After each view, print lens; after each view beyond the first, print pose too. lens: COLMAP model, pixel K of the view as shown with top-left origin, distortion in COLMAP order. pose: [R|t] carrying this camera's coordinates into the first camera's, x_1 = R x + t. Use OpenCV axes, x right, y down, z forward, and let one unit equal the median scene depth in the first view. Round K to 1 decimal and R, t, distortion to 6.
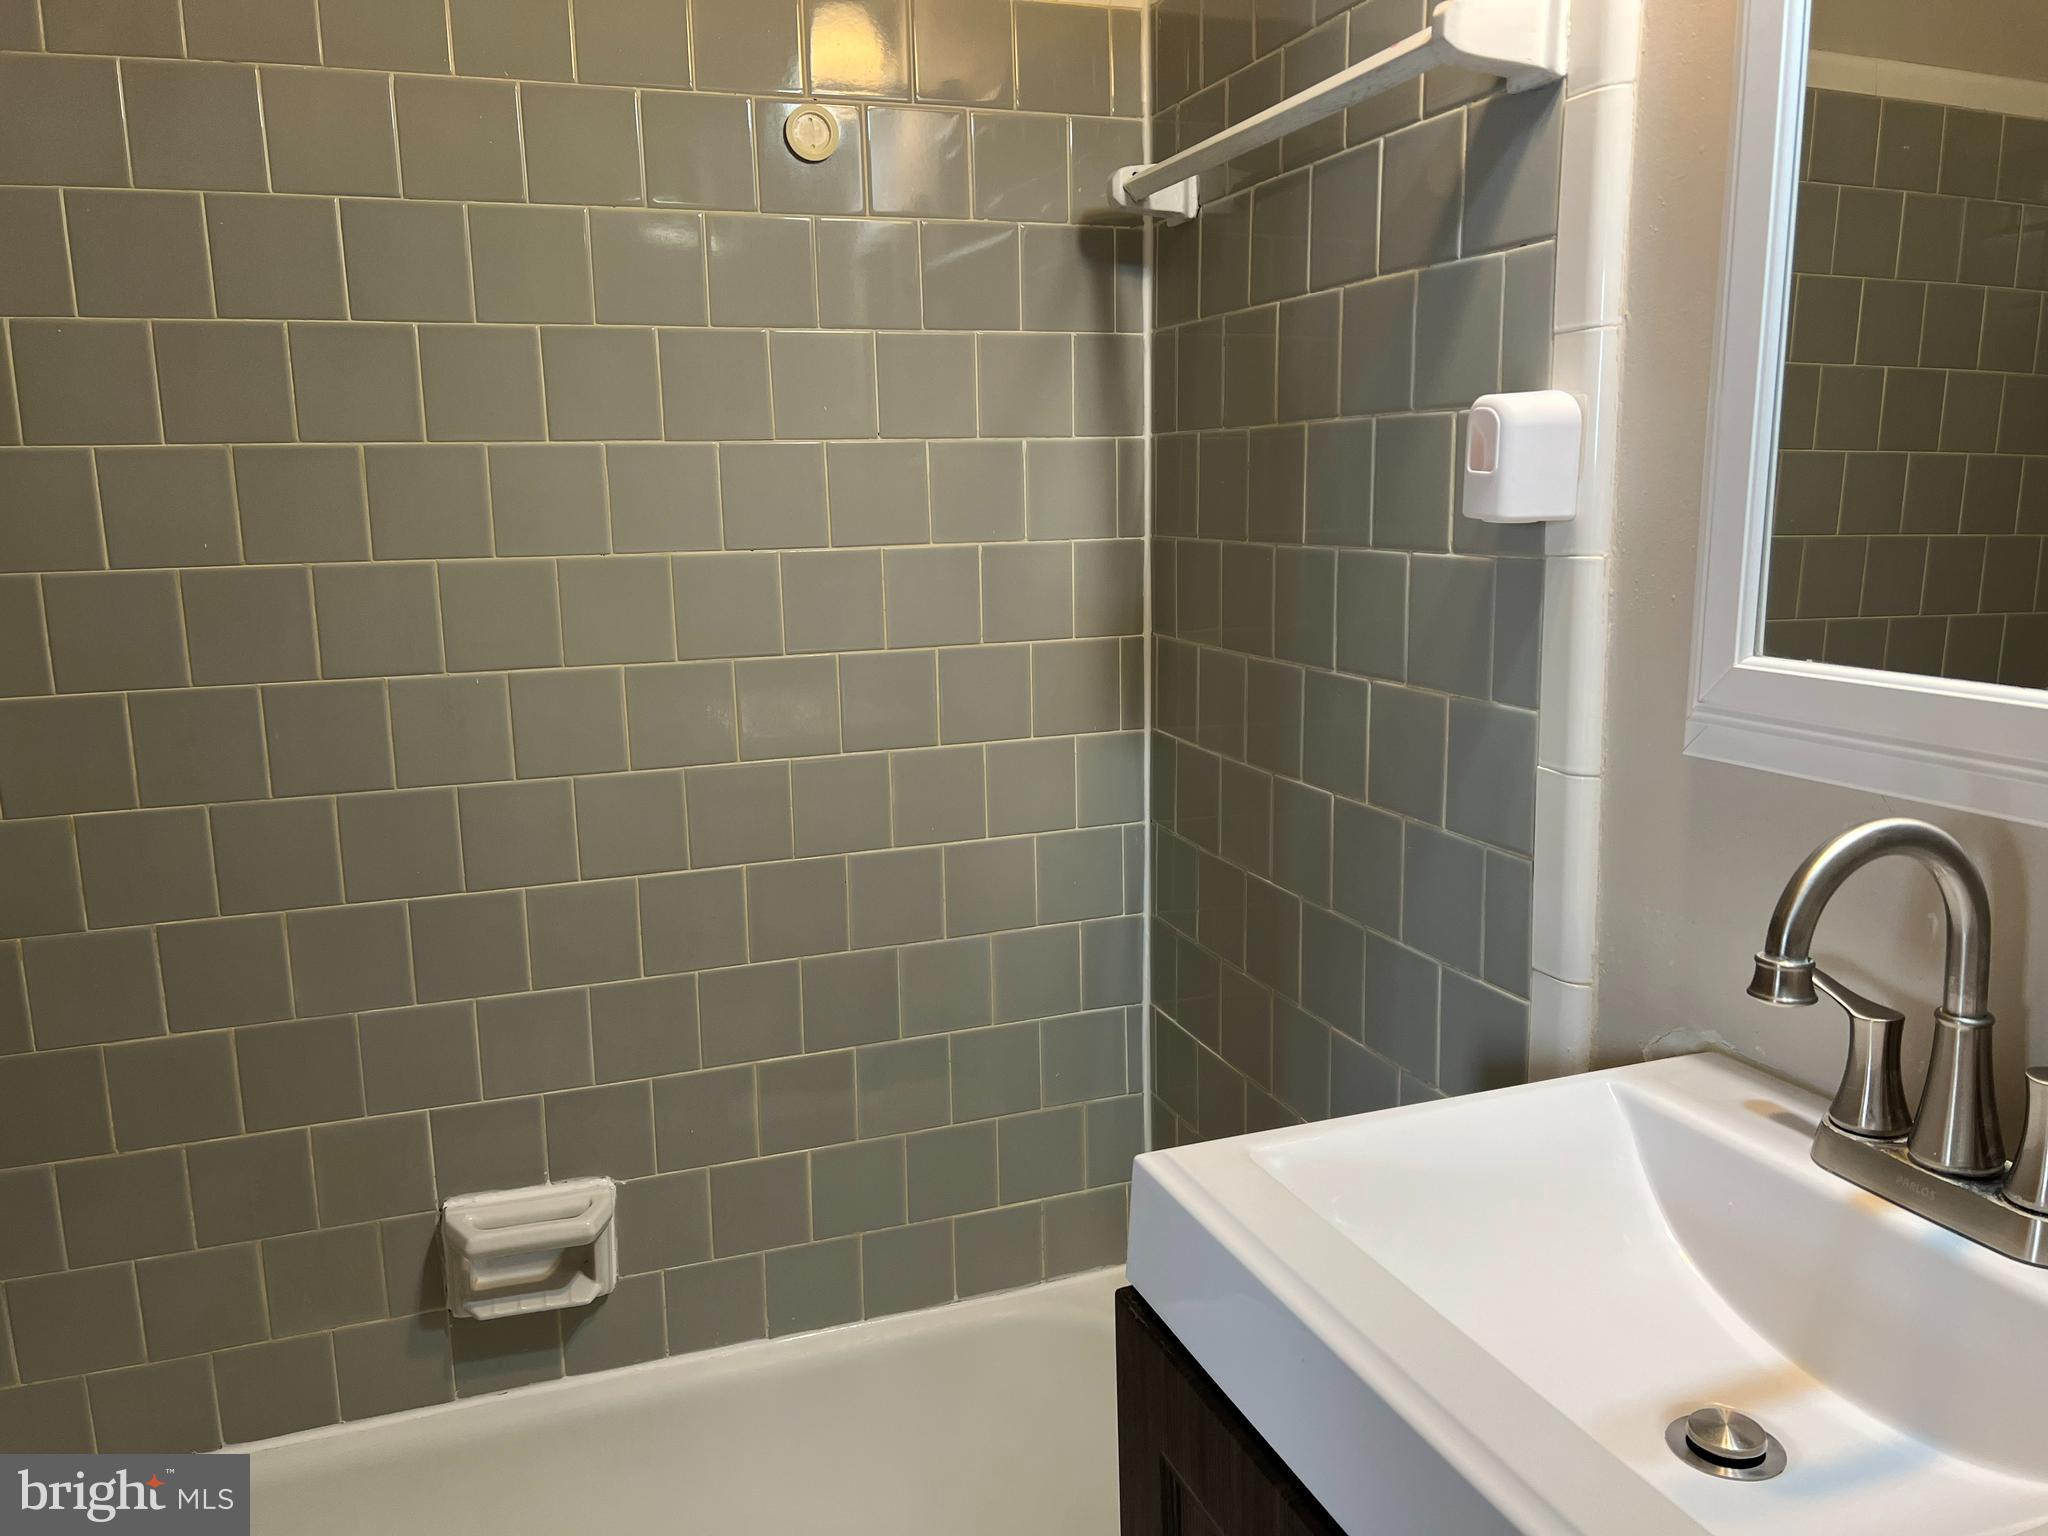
lens RADIAL K [[1532.1, 0, 1017.0], [0, 1532.1, 765.7], [0, 0, 1]] dist [0.070452, -0.087714]
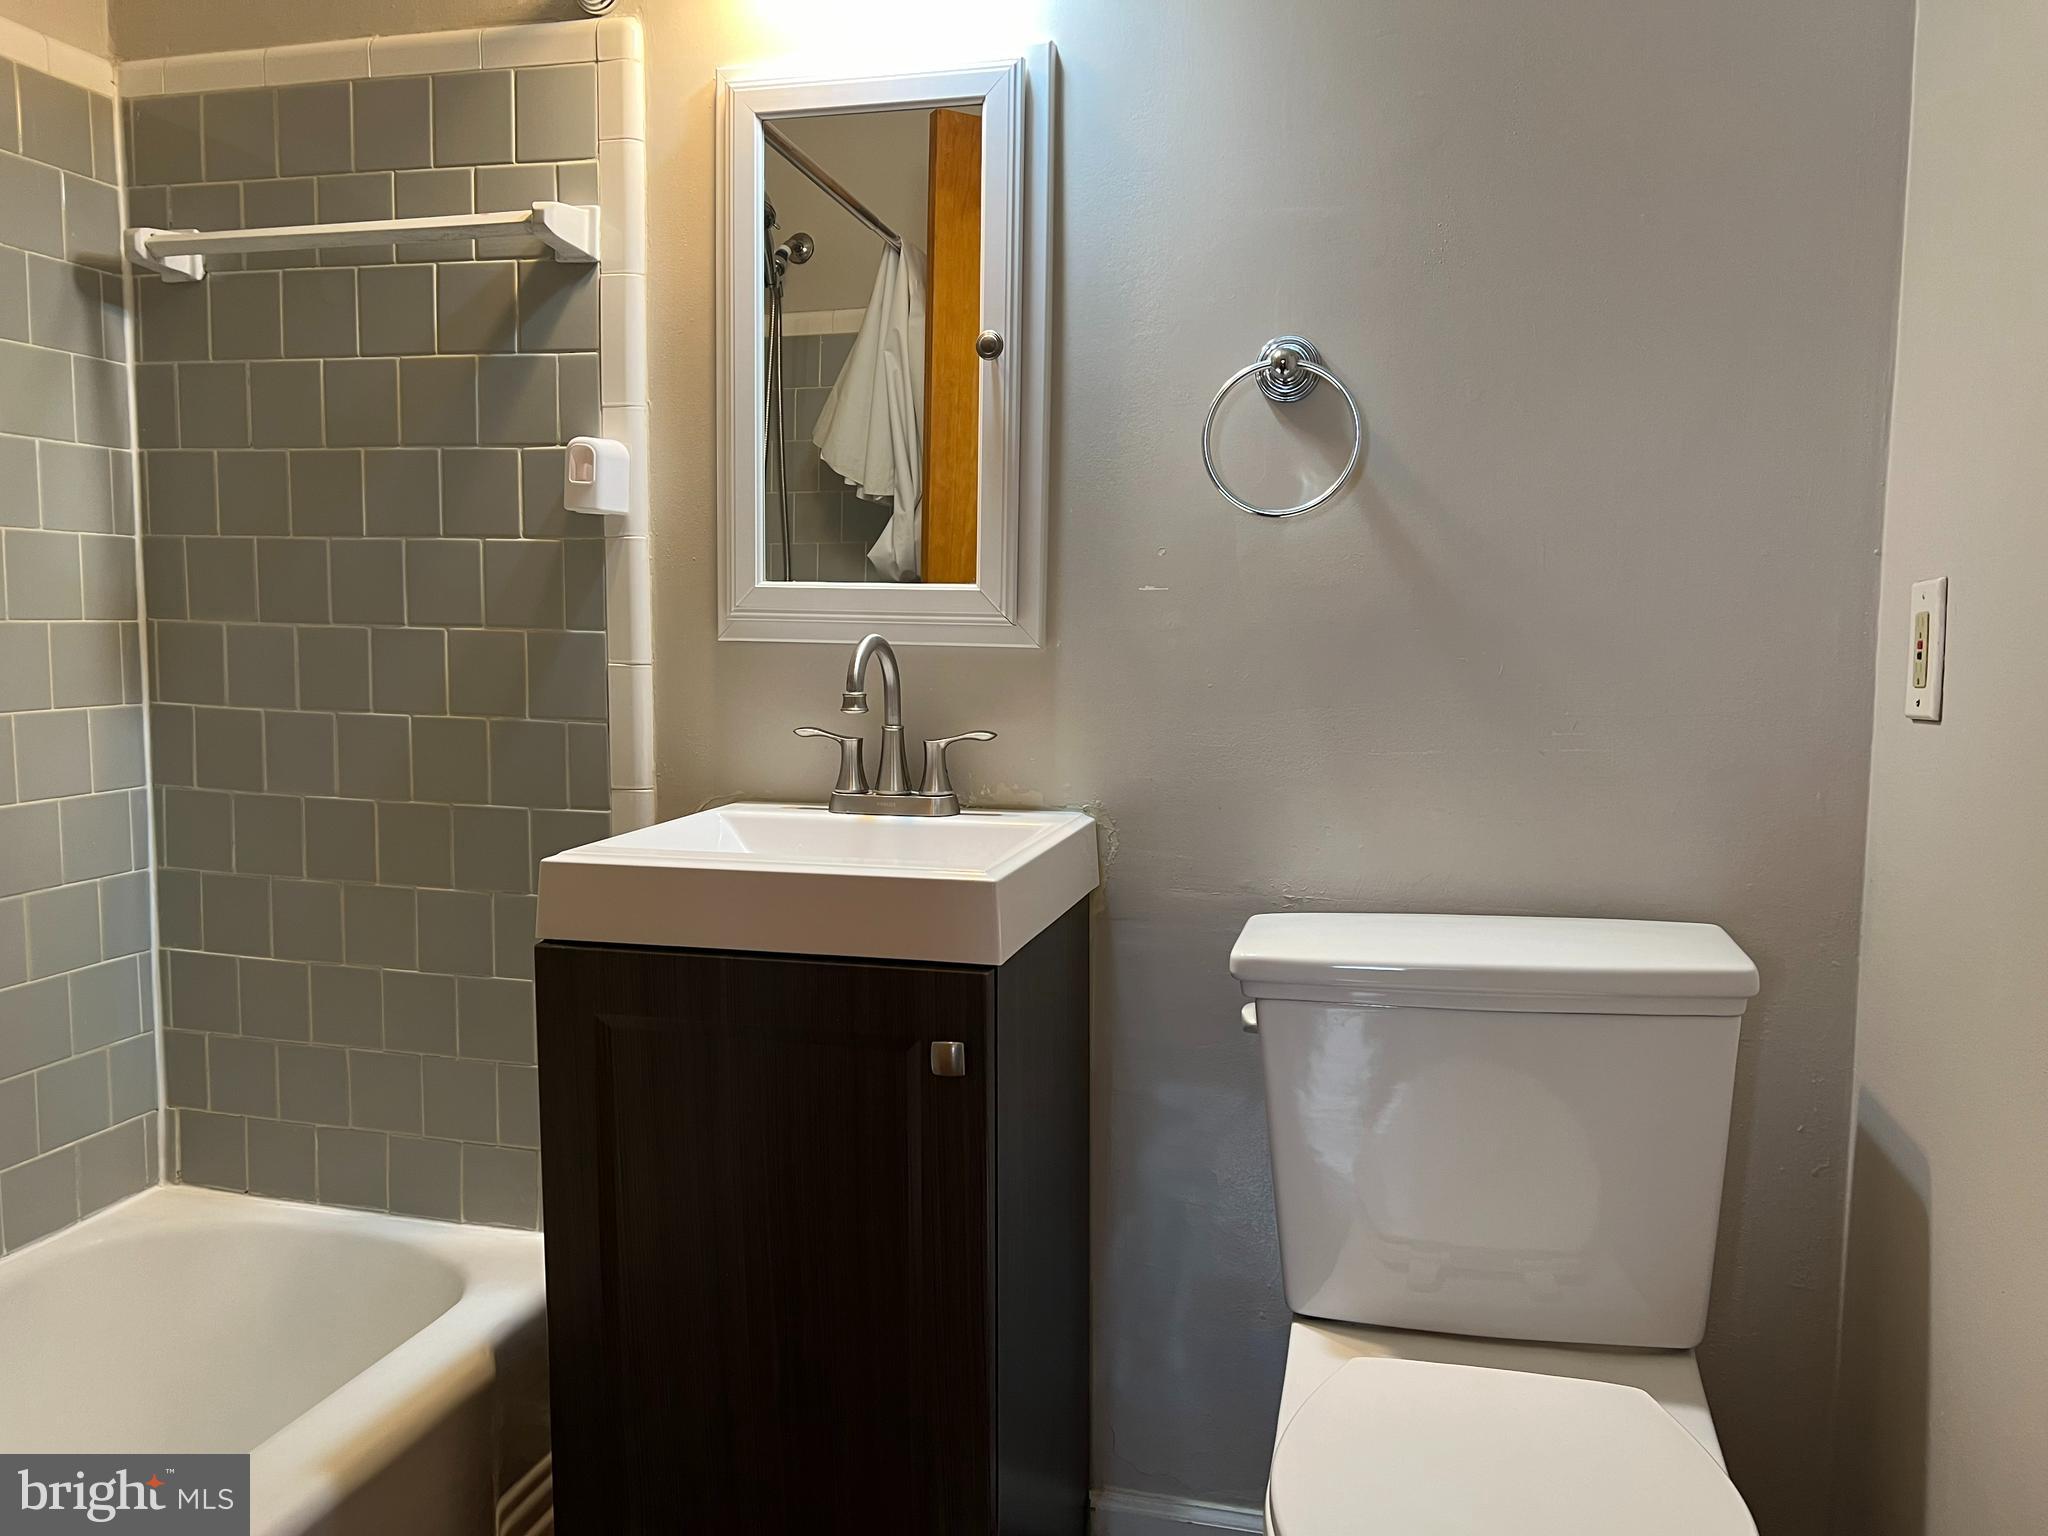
lens RADIAL K [[1532.1, 0, 1017.7], [0, 1532.1, 764.6], [0, 0, 1]] dist [0.070452, -0.087714]
pose [[0.572359, -0.052028, 0.818351, -0.527768], [0.122600, 0.992197, -0.022666, 0.136382], [-0.810786, 0.113303, 0.574272, -0.202566]]
